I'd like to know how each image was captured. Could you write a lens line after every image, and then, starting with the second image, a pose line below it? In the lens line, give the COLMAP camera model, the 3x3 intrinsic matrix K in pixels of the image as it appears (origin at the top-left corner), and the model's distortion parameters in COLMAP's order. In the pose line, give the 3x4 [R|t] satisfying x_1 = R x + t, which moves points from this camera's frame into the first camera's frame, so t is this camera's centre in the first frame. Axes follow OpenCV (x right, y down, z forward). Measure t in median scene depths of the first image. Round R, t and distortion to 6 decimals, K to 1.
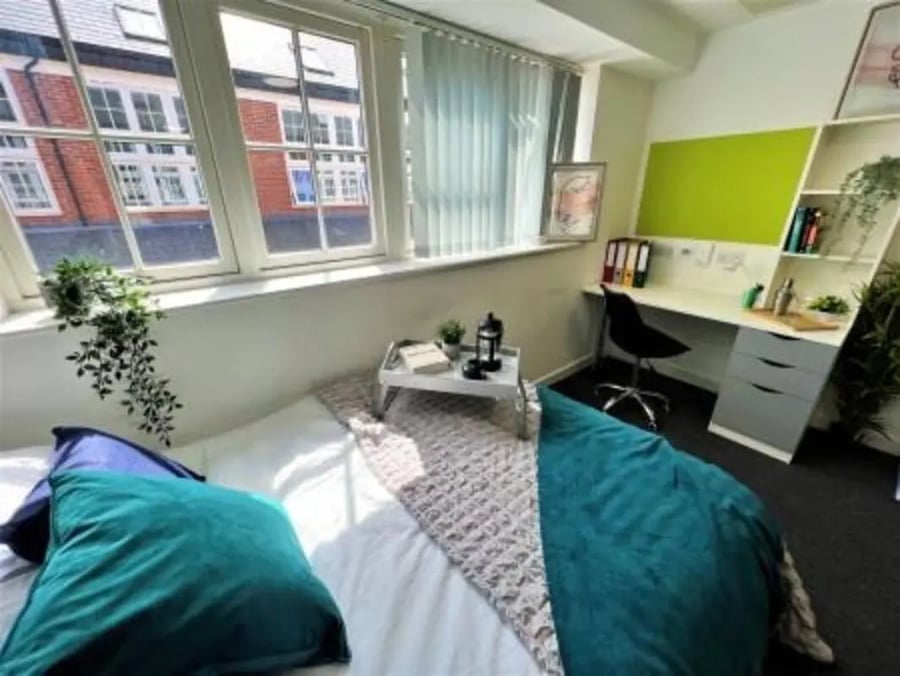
lens RADIAL K [[360.8, 0, 450.0], [0, 360.8, 338.0], [0, 0, 1]] dist [-0.000556, -0.000280]
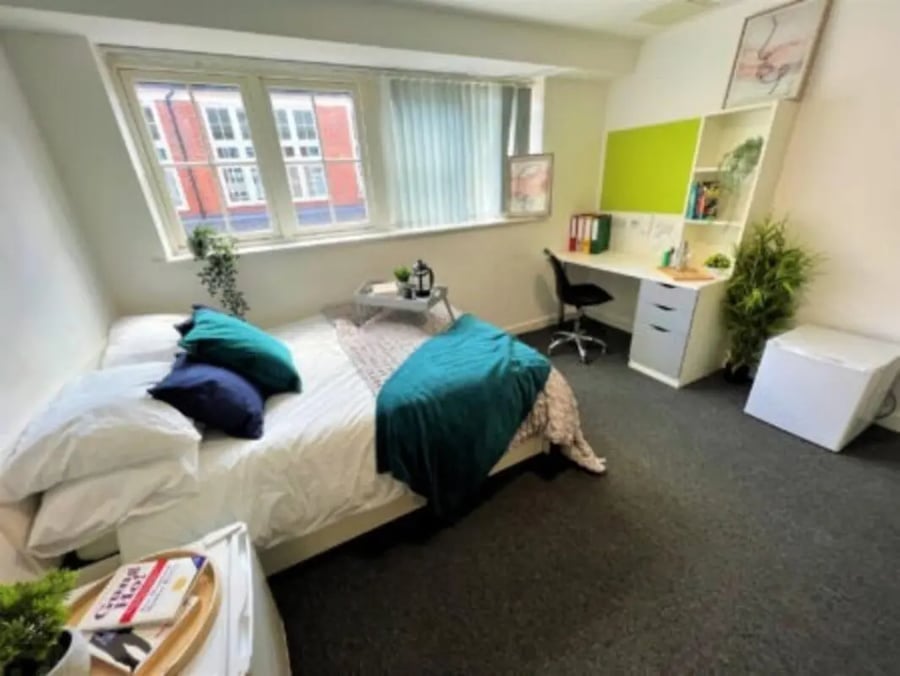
lens RADIAL K [[368.2, 0, 450.0], [0, 368.2, 338.0], [0, 0, 1]] dist [-0.001276, 0.000135]
pose [[0.979889, 0.037871, -0.195916, 0.411656], [-0.032598, 0.999016, 0.030074, 0.160475], [0.196862, -0.023083, 0.980159, -0.416702]]
